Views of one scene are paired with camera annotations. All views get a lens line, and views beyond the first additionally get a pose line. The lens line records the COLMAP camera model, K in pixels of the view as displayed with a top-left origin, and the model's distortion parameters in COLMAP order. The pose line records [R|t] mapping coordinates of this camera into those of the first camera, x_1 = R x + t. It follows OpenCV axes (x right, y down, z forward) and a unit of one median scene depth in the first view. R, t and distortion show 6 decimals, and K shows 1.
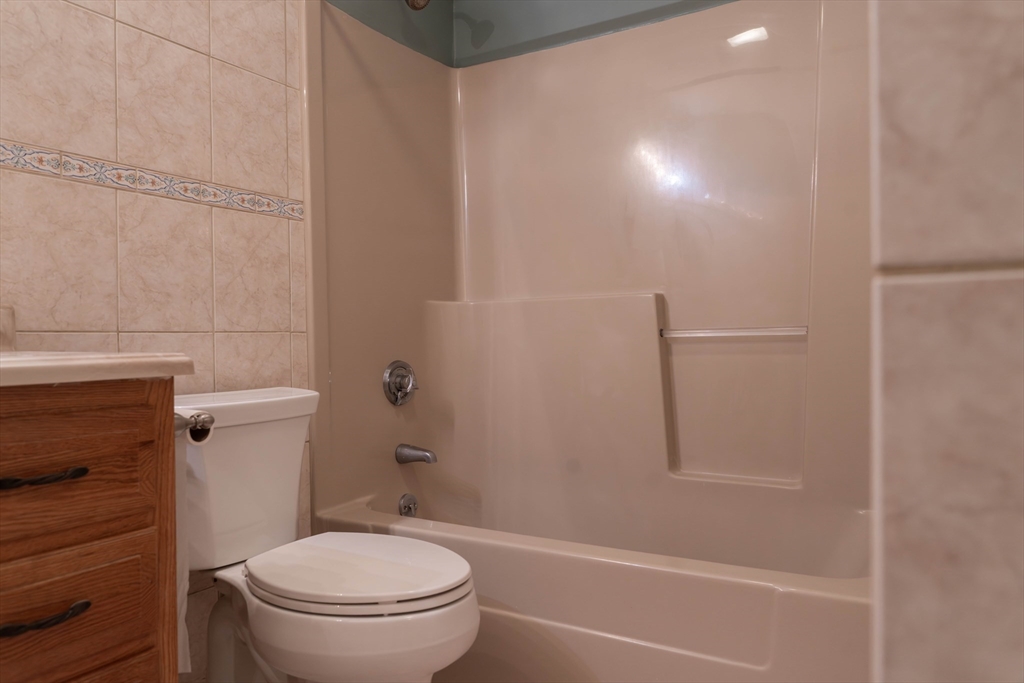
lens RADIAL K [[616.5, 0, 464.3], [0, 616.5, 359.0], [0, 0, 1]] dist [0.017430, -0.026487]
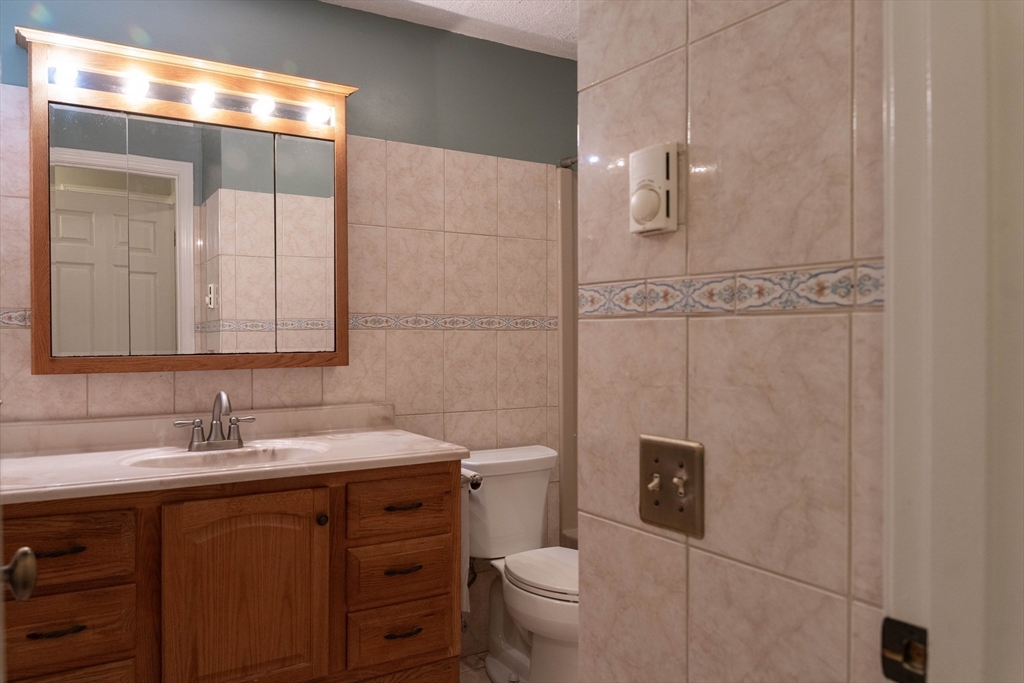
lens RADIAL K [[696.2, 0, 512.0], [0, 696.2, 341.5], [0, 0, 1]] dist [0.005546, -0.009796]
pose [[0.897170, 0.014216, -0.441457, 0.467877], [-0.013835, 0.999896, 0.004081, -0.255414], [0.441469, 0.002446, 0.897273, -0.662295]]
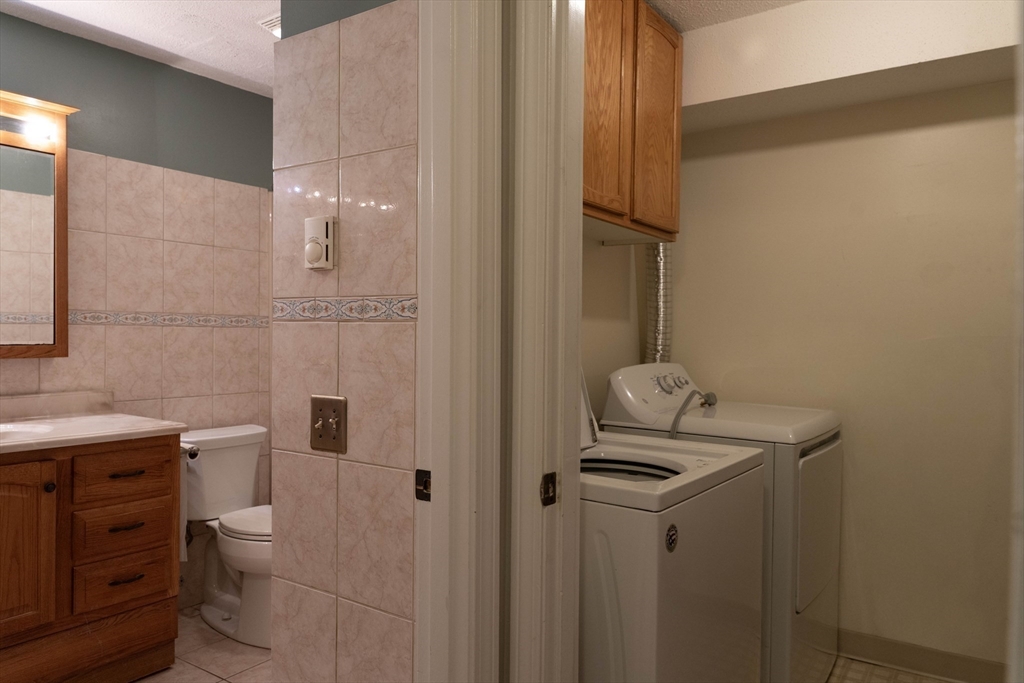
lens RADIAL K [[696.2, 0, 512.0], [0, 696.2, 341.5], [0, 0, 1]] dist [0.005546, -0.009796]
pose [[0.997133, 0.021450, -0.072565, 0.714770], [-0.021448, 0.999770, 0.000811, -0.253805], [0.072565, 0.000748, 0.997363, -1.142556]]
